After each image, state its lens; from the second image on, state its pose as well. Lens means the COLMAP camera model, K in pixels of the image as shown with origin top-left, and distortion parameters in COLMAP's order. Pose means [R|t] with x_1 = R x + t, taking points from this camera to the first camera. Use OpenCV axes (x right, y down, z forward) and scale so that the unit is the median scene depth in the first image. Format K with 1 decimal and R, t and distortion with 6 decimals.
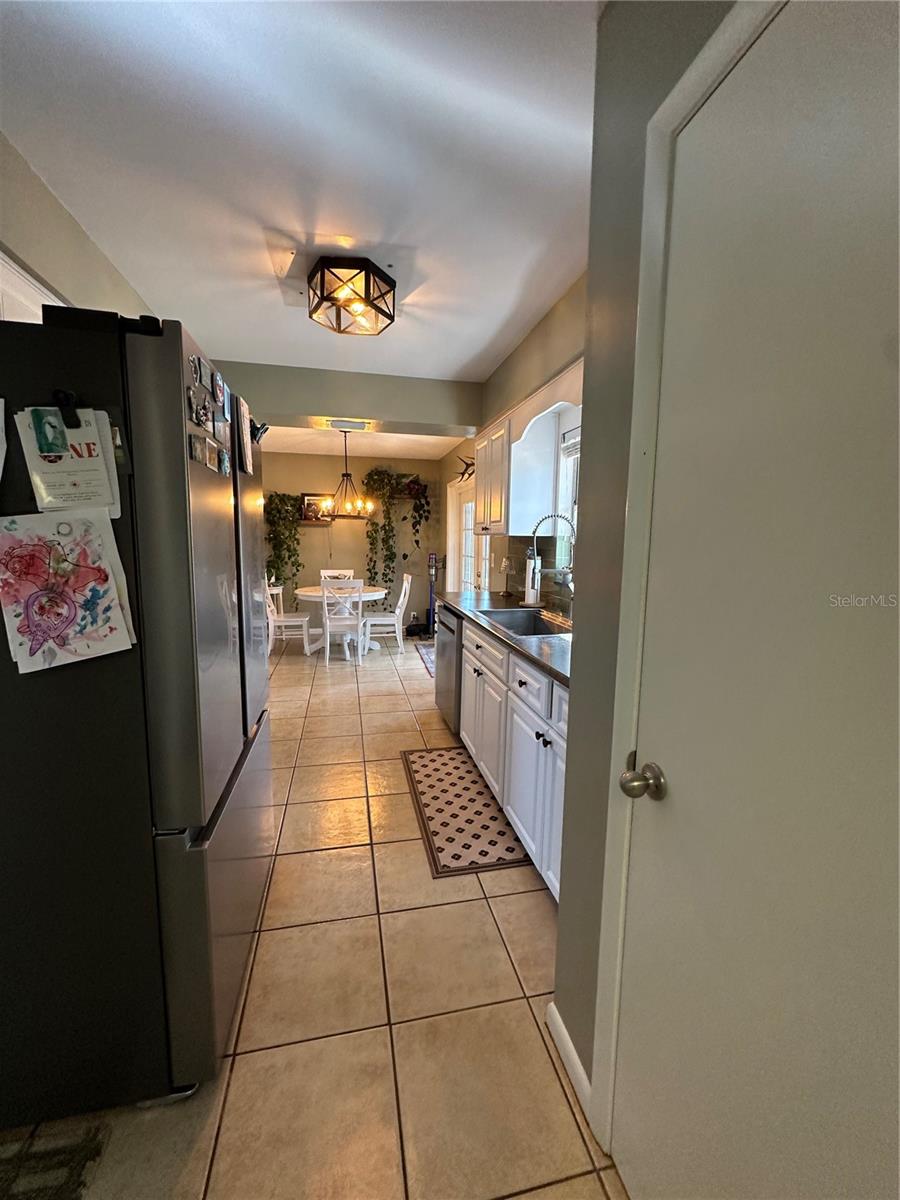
lens RADIAL K [[476.5, 0, 451.2], [0, 476.5, 601.0], [0, 0, 1]] dist [-0.000809, 0.000118]
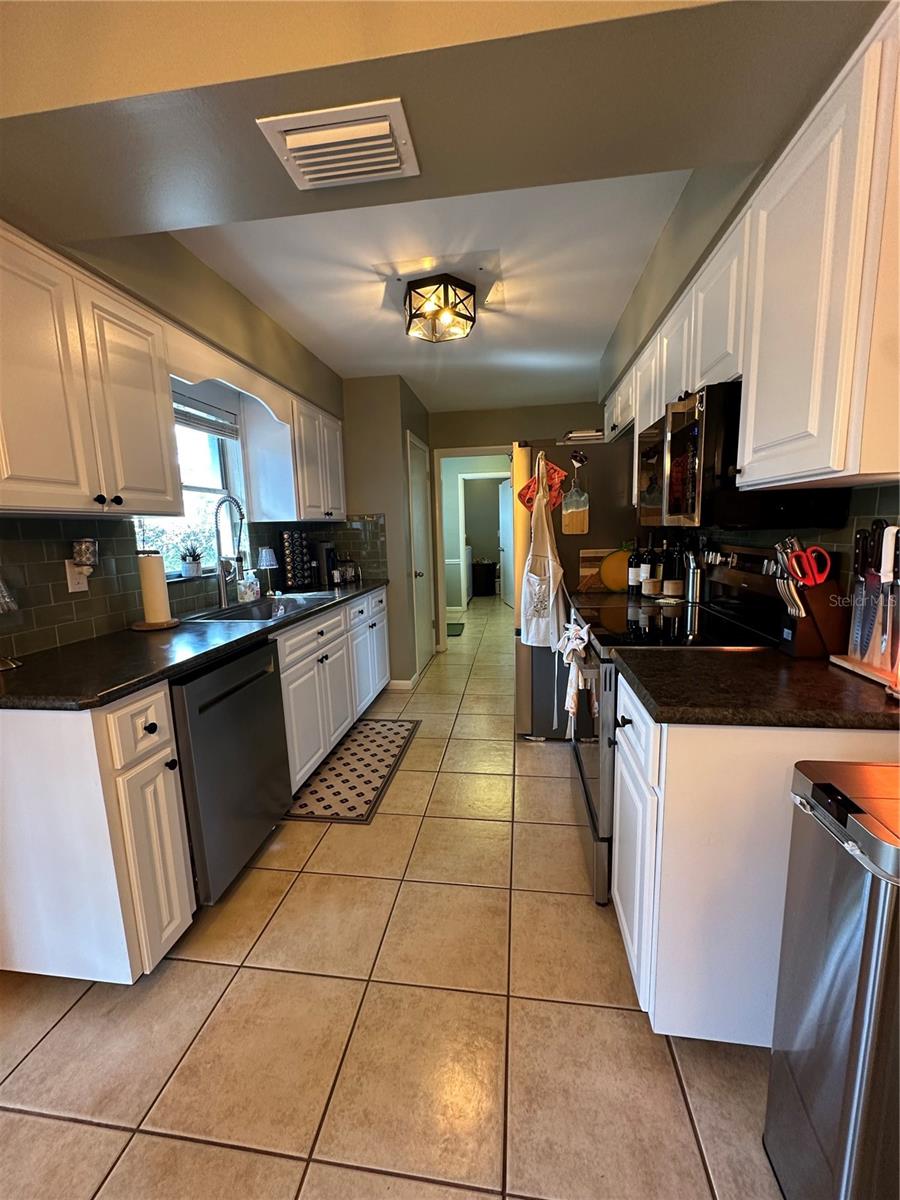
lens RADIAL K [[476.5, 0, 451.2], [0, 476.5, 601.0], [0, 0, 1]] dist [-0.000809, 0.000118]
pose [[-0.935786, -0.042127, 0.350043, -0.541210], [0.059414, 0.959794, 0.274344, -0.221867], [-0.347526, 0.277525, -0.895659, 1.793098]]
